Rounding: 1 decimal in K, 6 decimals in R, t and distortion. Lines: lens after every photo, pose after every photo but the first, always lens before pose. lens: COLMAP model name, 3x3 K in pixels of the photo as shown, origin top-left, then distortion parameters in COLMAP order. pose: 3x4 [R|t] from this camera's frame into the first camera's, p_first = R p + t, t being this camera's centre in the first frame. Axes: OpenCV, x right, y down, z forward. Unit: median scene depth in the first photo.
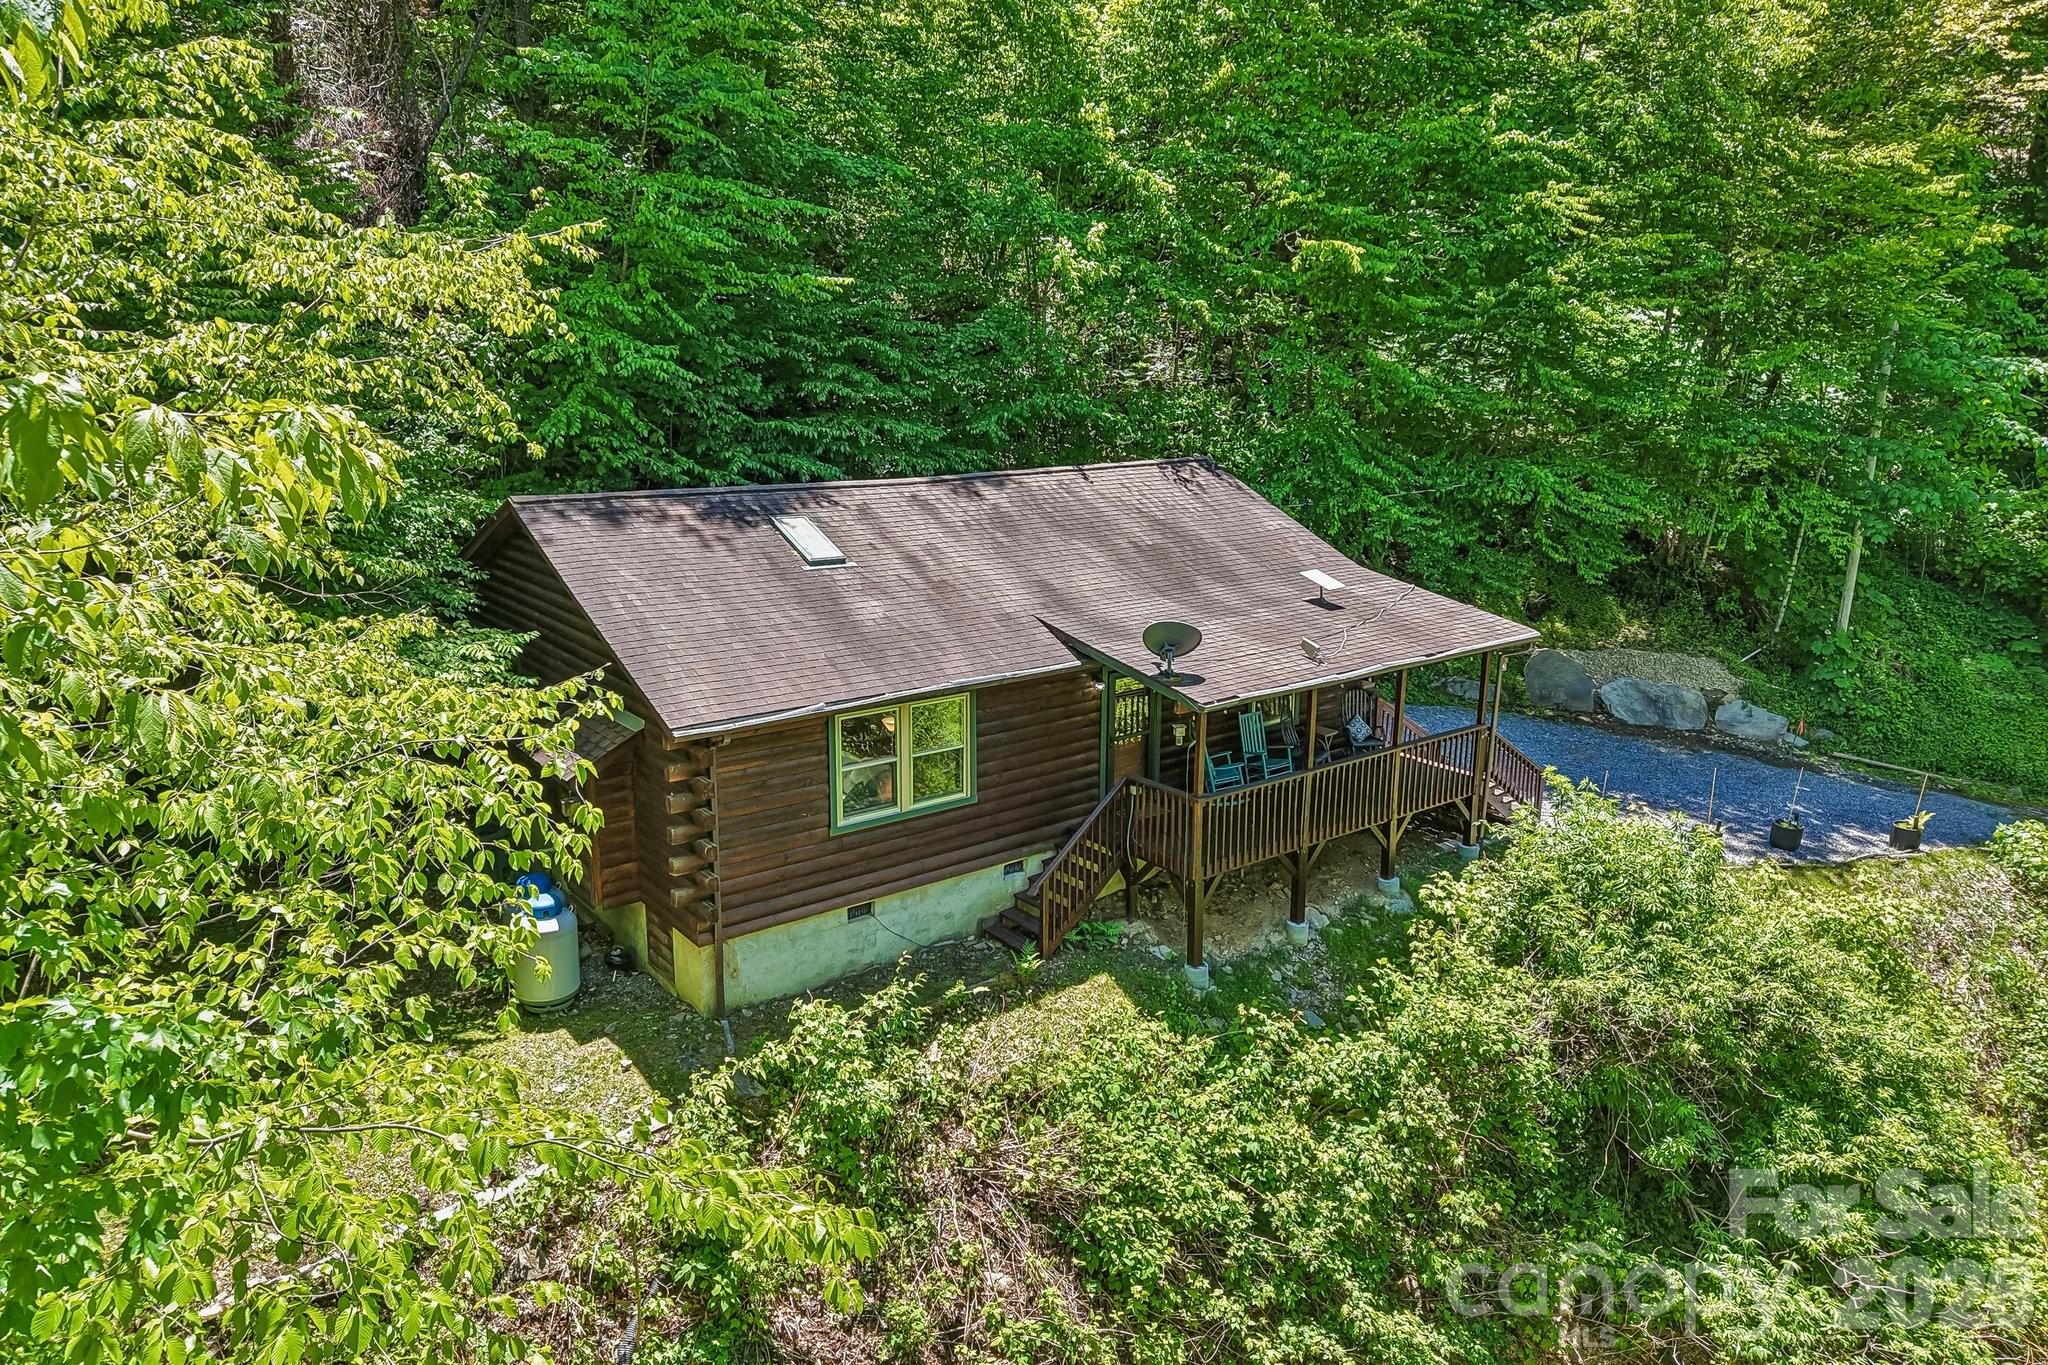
lens RADIAL K [[1376.9, 0, 1024.5], [0, 1376.9, 658.9], [0, 0, 1]] dist [-0.001206, -0.004280]
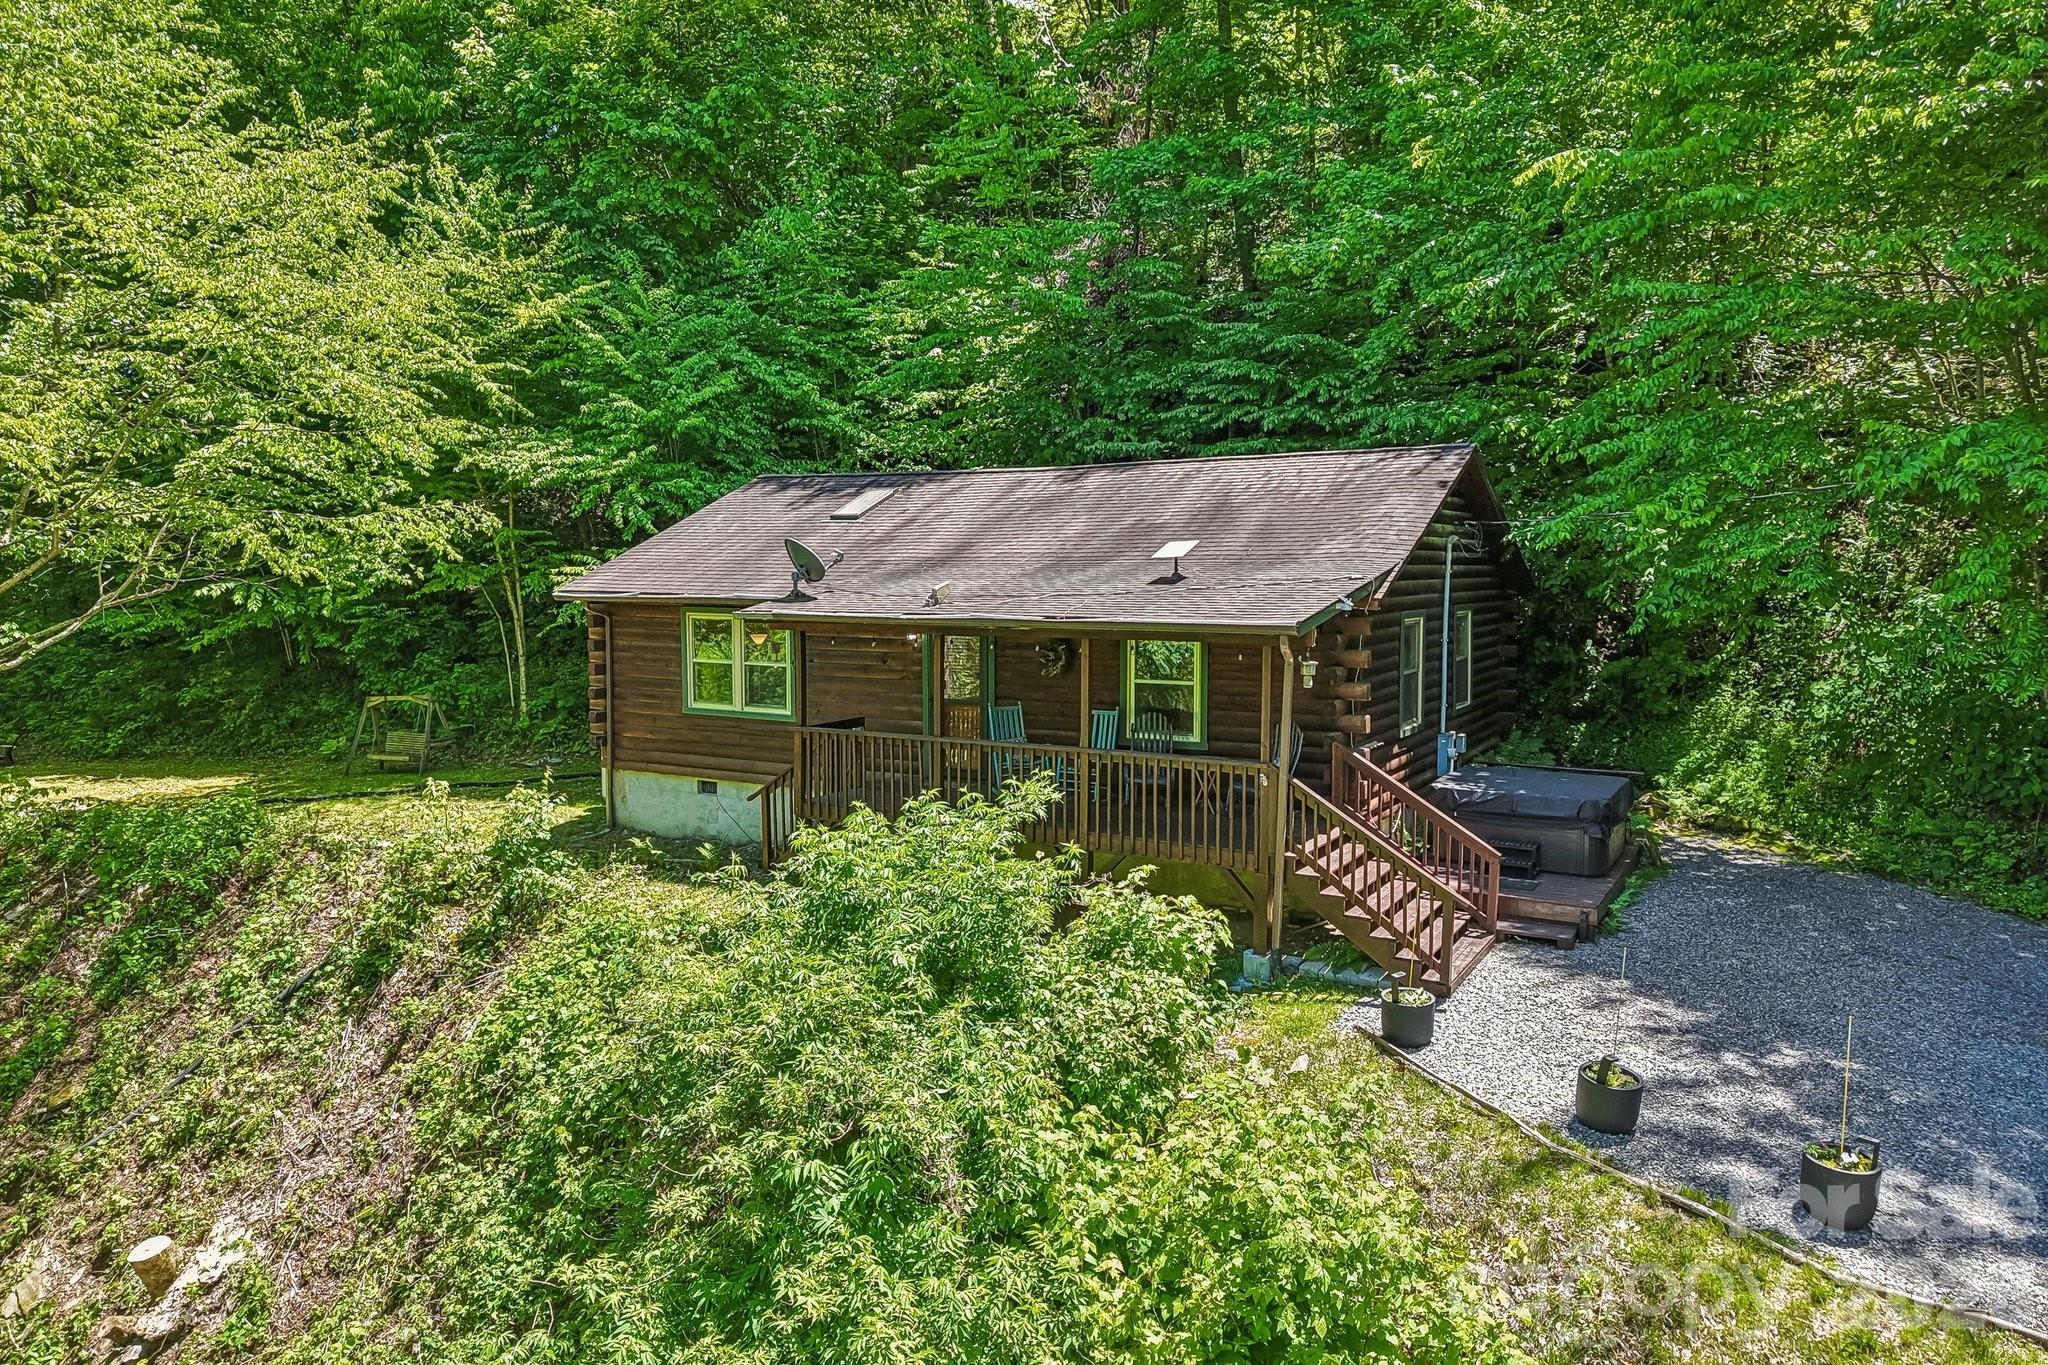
lens RADIAL K [[1369.1, 0, 1024.0], [0, 1369.1, 682.5], [0, 0, 1]] dist [0.004270, 0.001813]
pose [[0.368398, 0.074709, -0.926662, 1.122143], [-0.199040, 0.979991, -0.000121, 0.041271], [0.908111, 0.184487, 0.375897, 0.816239]]
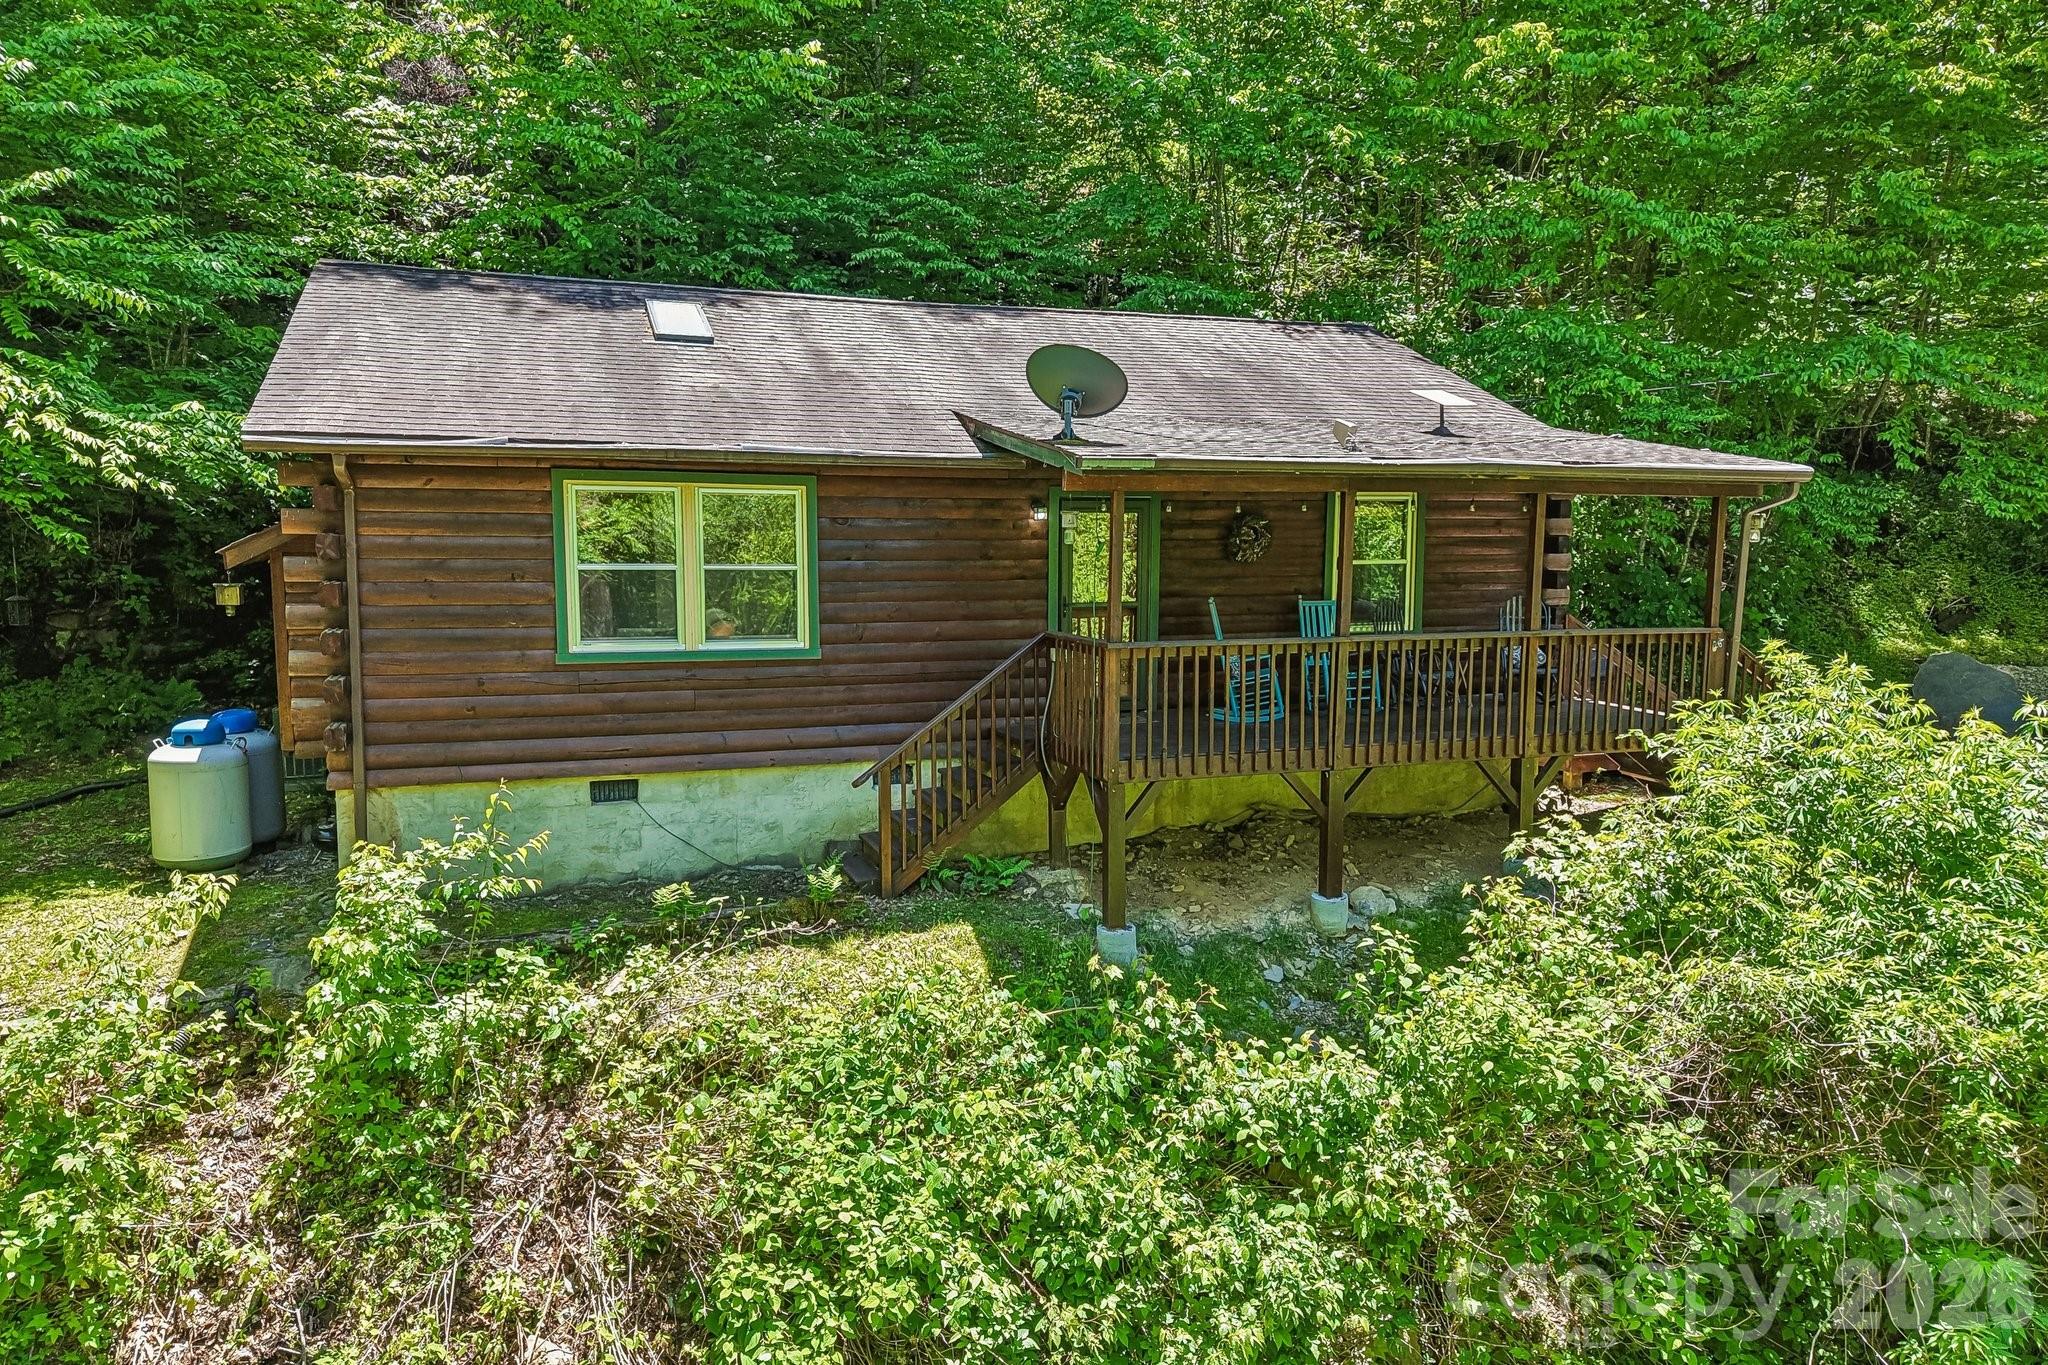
lens RADIAL K [[1369.1, 0, 1024.0], [0, 1369.1, 682.5], [0, 0, 1]] dist [0.004270, 0.001813]
pose [[0.949743, 0.035472, -0.311015, 0.294100], [-0.067887, 0.993253, -0.094023, 0.187993], [0.305582, 0.110411, 0.945743, 0.429900]]
